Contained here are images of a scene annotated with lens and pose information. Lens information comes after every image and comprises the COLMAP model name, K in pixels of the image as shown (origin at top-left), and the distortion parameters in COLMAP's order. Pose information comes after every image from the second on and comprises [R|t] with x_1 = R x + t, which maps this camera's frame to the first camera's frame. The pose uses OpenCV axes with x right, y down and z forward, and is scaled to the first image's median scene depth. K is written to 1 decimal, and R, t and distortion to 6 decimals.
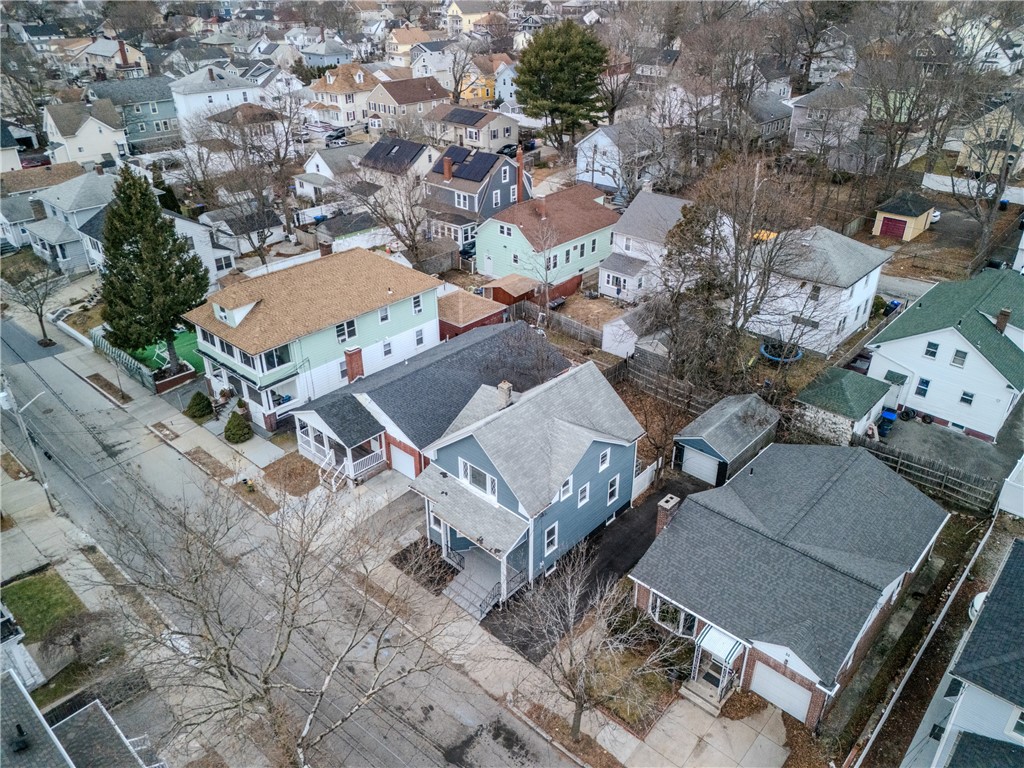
lens RADIAL K [[747.9, 0, 512.0], [0, 747.9, 384.0], [0, 0, 1]] dist [0.096029, -0.088041]
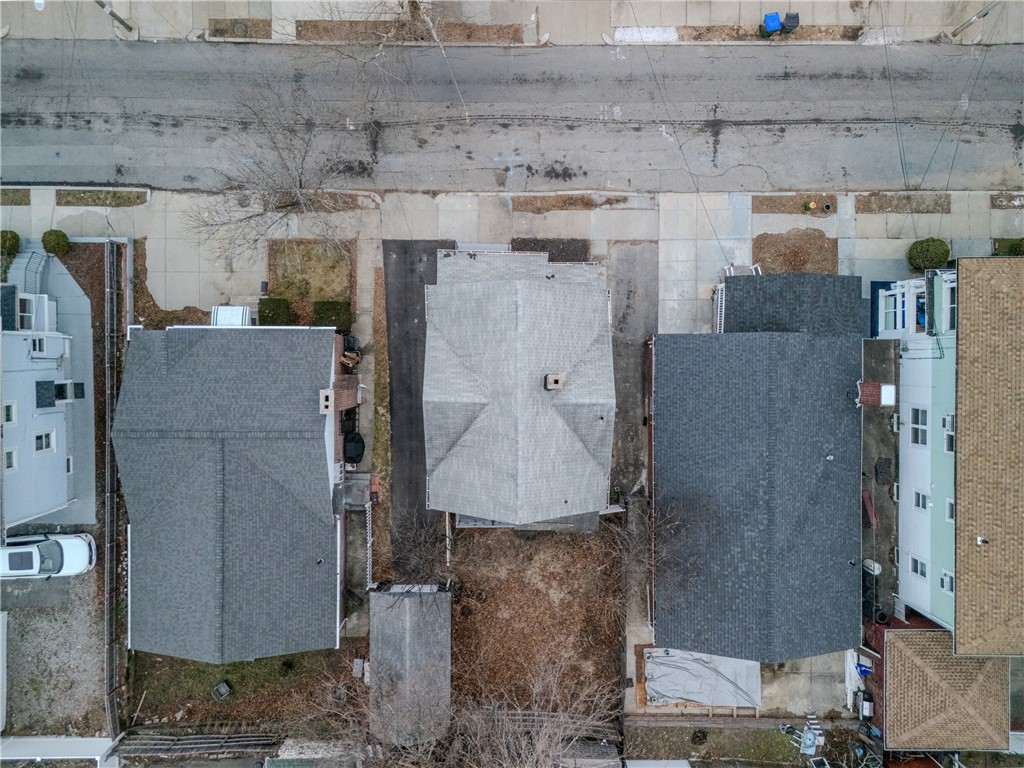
lens RADIAL K [[747.9, 0, 512.0], [0, 747.9, 384.0], [0, 0, 1]] dist [0.096029, -0.088041]
pose [[-0.742305, 0.669985, 0.010167, 0.011287], [-0.331205, -0.380063, 0.863629, -0.385243], [0.582483, 0.637709, 0.504025, 0.369700]]
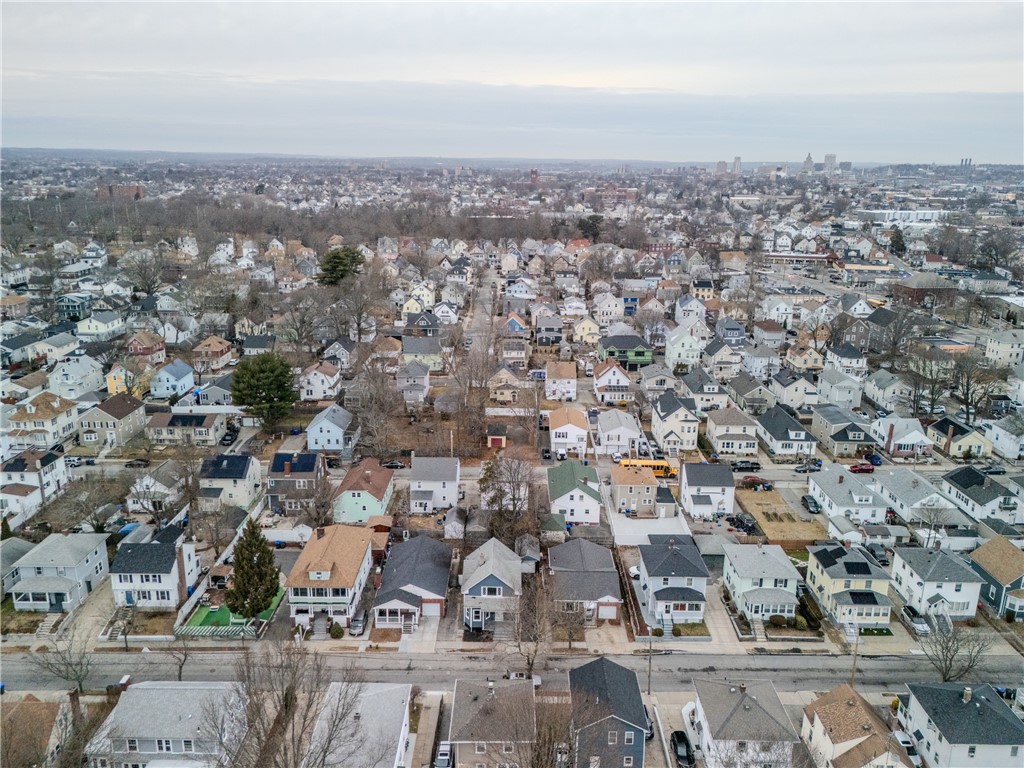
lens RADIAL K [[774.4, 0, 512.0], [0, 774.4, 384.0], [0, 0, 1]] dist [0.131938, -0.235353]
pose [[0.743913, -0.173147, 0.645456, -0.965255], [0.315424, 0.942470, -0.110715, -0.138058], [-0.589153, 0.285955, 0.755731, -0.780317]]
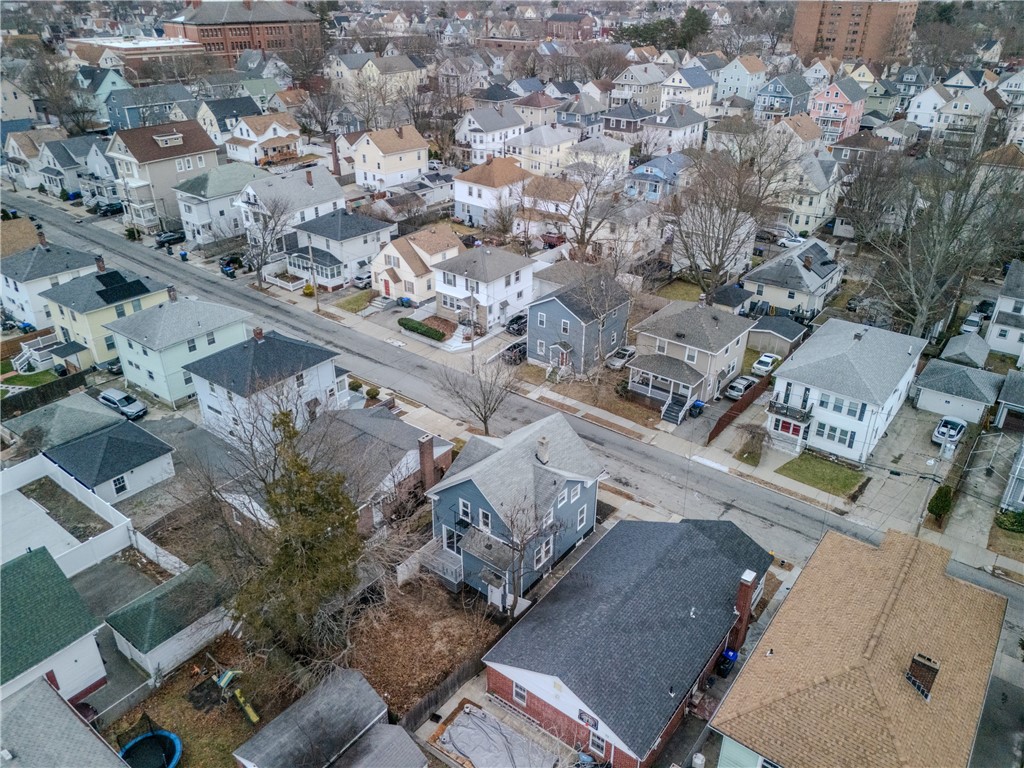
lens RADIAL K [[747.9, 0, 512.0], [0, 747.9, 384.0], [0, 0, 1]] dist [0.096029, -0.088041]
pose [[-0.996591, 0.037034, -0.073724, 0.078775], [-0.042325, 0.537547, 0.842171, -0.662681], [0.070819, 0.842420, -0.534147, 0.965541]]
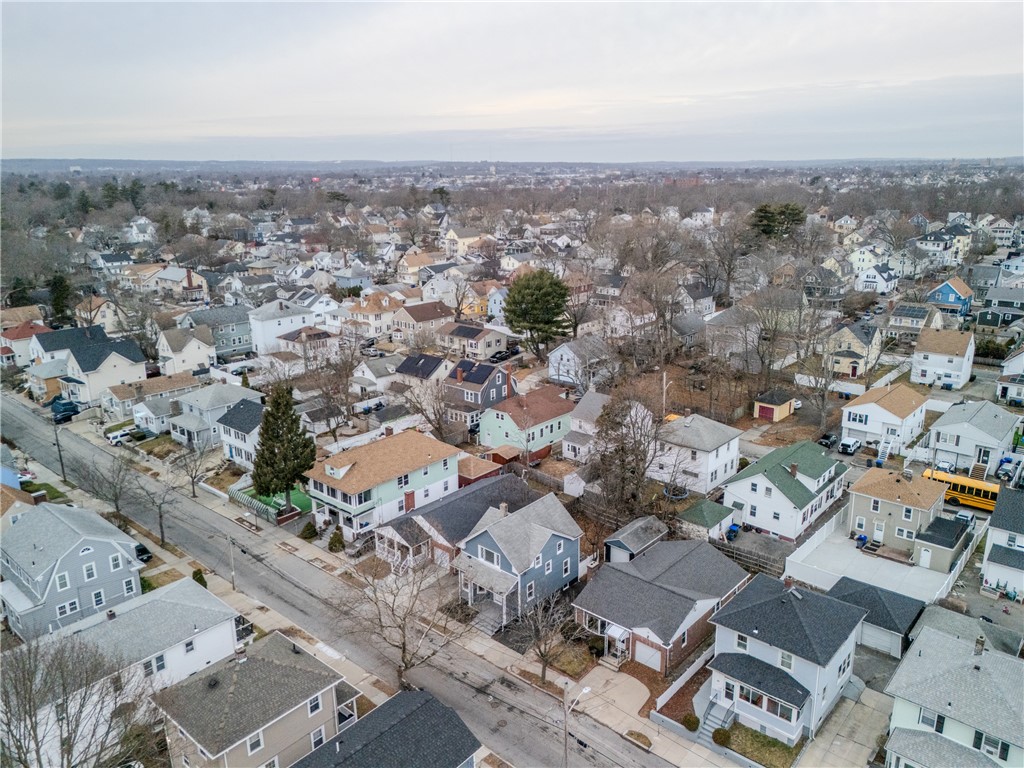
lens RADIAL K [[747.9, 0, 512.0], [0, 747.9, 384.0], [0, 0, 1]] dist [0.096029, -0.088041]
pose [[0.999785, -0.011037, 0.017533, -0.010574], [0.014756, 0.973391, -0.228676, 0.080590], [-0.014542, 0.228886, 0.973345, -0.507906]]
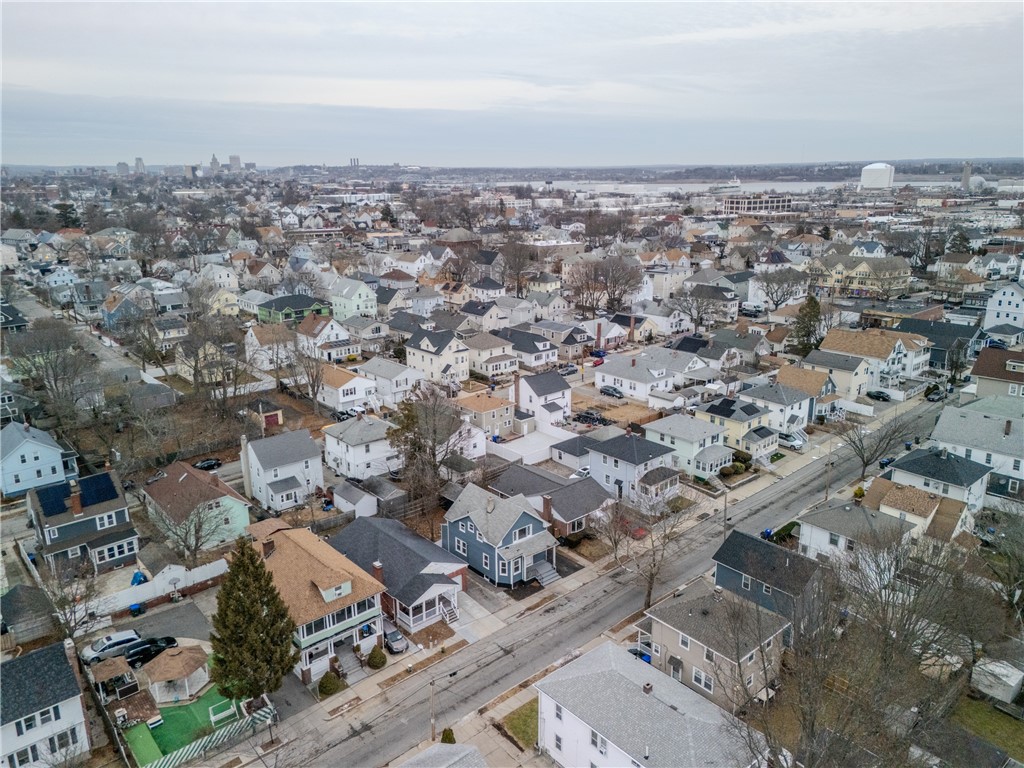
lens RADIAL K [[747.9, 0, 512.0], [0, 747.9, 384.0], [0, 0, 1]] dist [0.096029, -0.088041]
pose [[0.118234, -0.275198, 0.954089, -1.190038], [0.494343, 0.849613, 0.183802, -0.390444], [-0.861188, 0.449916, 0.236496, 0.183683]]
